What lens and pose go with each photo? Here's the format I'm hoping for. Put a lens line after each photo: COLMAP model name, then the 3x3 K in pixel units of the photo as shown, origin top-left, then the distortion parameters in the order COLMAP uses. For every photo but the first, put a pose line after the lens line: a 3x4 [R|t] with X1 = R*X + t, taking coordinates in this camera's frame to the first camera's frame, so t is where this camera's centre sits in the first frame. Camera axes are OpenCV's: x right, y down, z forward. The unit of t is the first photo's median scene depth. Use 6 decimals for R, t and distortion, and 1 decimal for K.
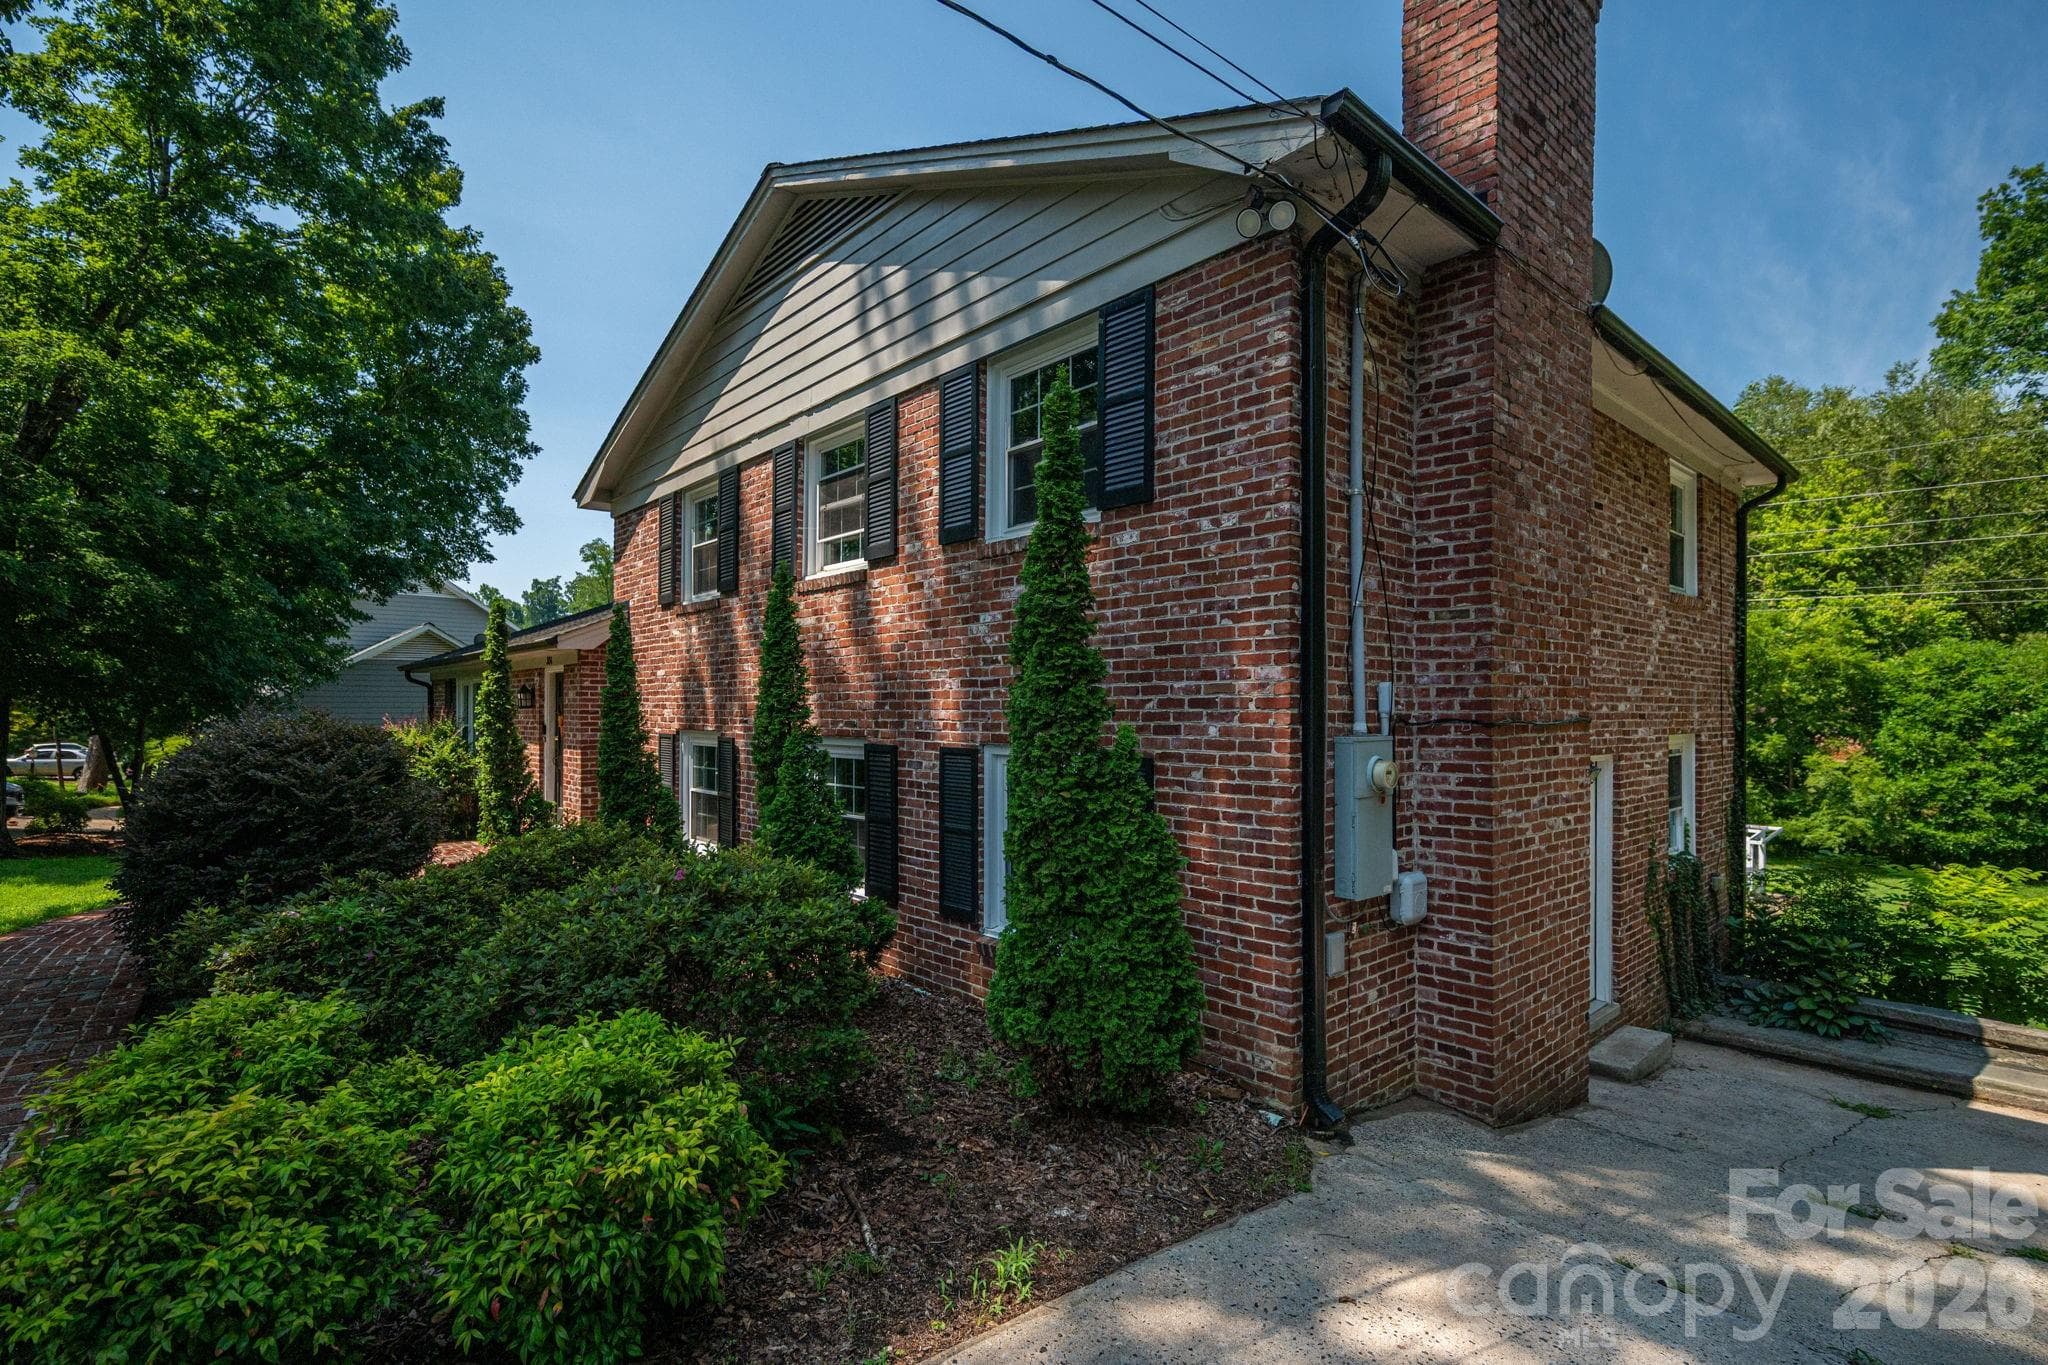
lens RADIAL K [[943.4, 0, 1033.8], [0, 943.4, 702.1], [0, 0, 1]] dist [0.005838, -0.000159]
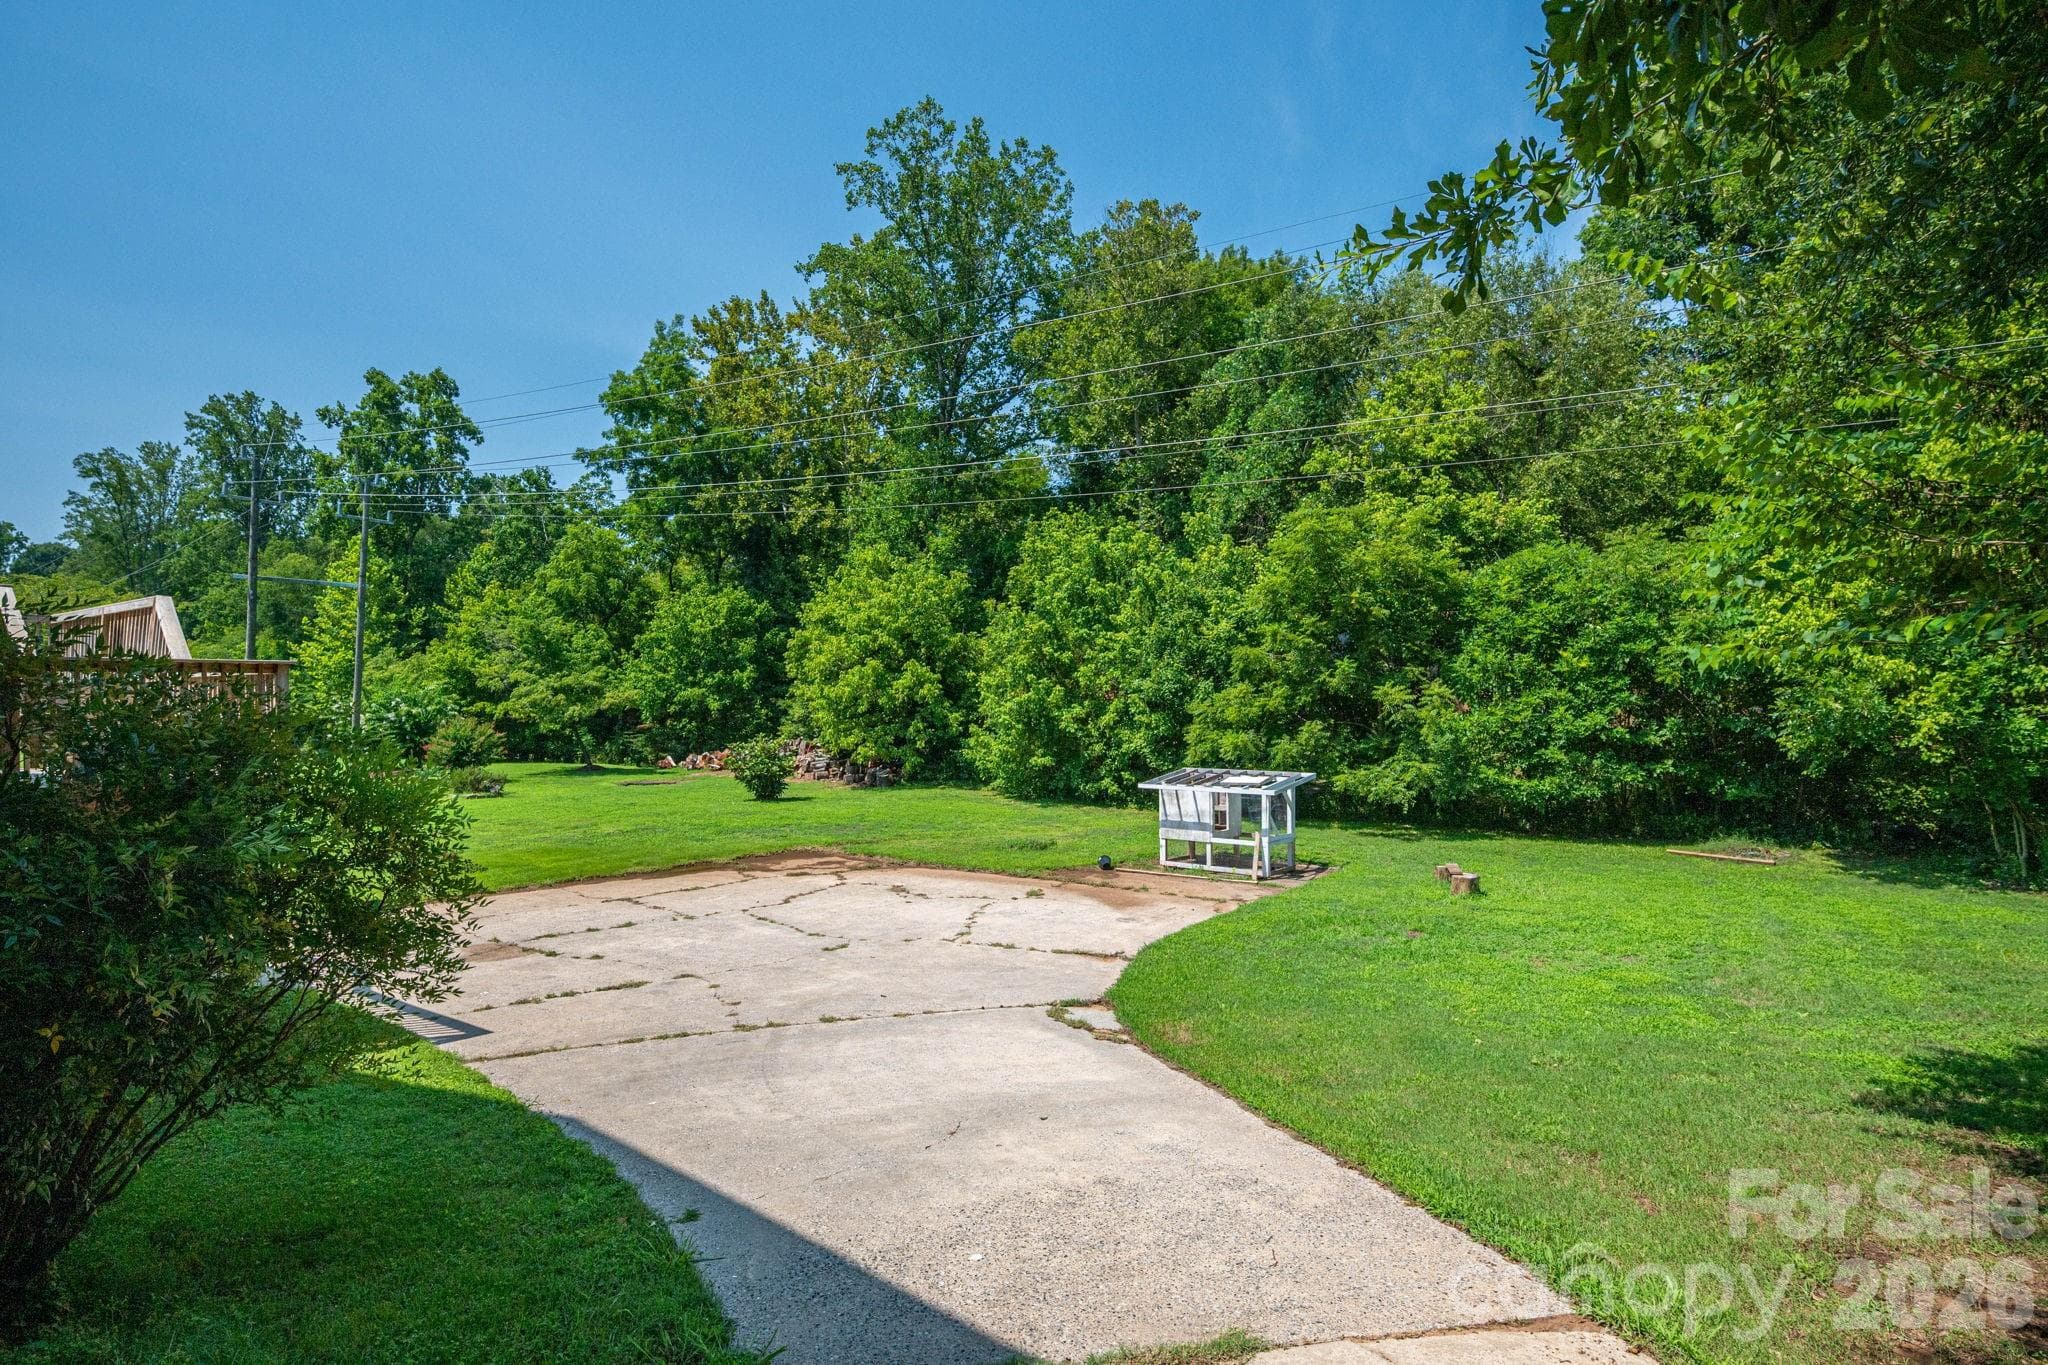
lens RADIAL K [[1016.7, 0, 1028.7], [0, 1016.7, 677.4], [0, 0, 1]] dist [0.001313, 0.000319]
pose [[0.978064, 0.003842, 0.208269, 0.376387], [-0.002284, 0.999968, -0.007720, 0.058810], [-0.208292, 0.007075, 0.978041, 0.252644]]
